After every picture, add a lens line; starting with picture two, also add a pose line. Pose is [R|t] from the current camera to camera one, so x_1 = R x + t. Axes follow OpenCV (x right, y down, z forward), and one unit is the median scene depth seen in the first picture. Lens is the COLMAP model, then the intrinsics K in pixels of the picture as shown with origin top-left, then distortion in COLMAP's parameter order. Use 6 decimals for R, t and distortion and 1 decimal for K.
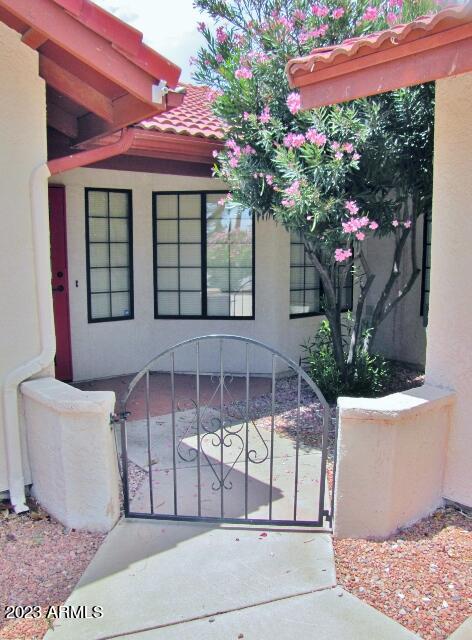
lens RADIAL K [[536.9, 0, 241.1], [0, 536.9, 318.5], [0, 0, 1]] dist [-0.174741, 0.142804]
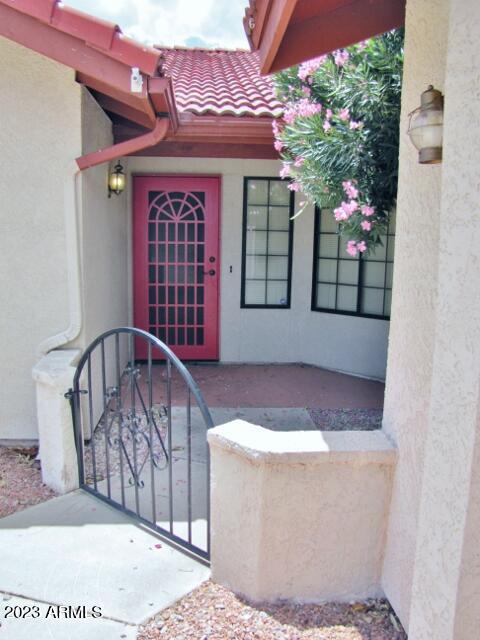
lens RADIAL K [[536.9, 0, 242.2], [0, 536.9, 317.3], [0, 0, 1]] dist [-0.174741, 0.142804]
pose [[0.818279, 0.103846, -0.565363, 0.540793], [-0.092501, 0.994516, 0.048792, -0.043577], [0.567329, 0.012371, 0.823398, 0.263135]]
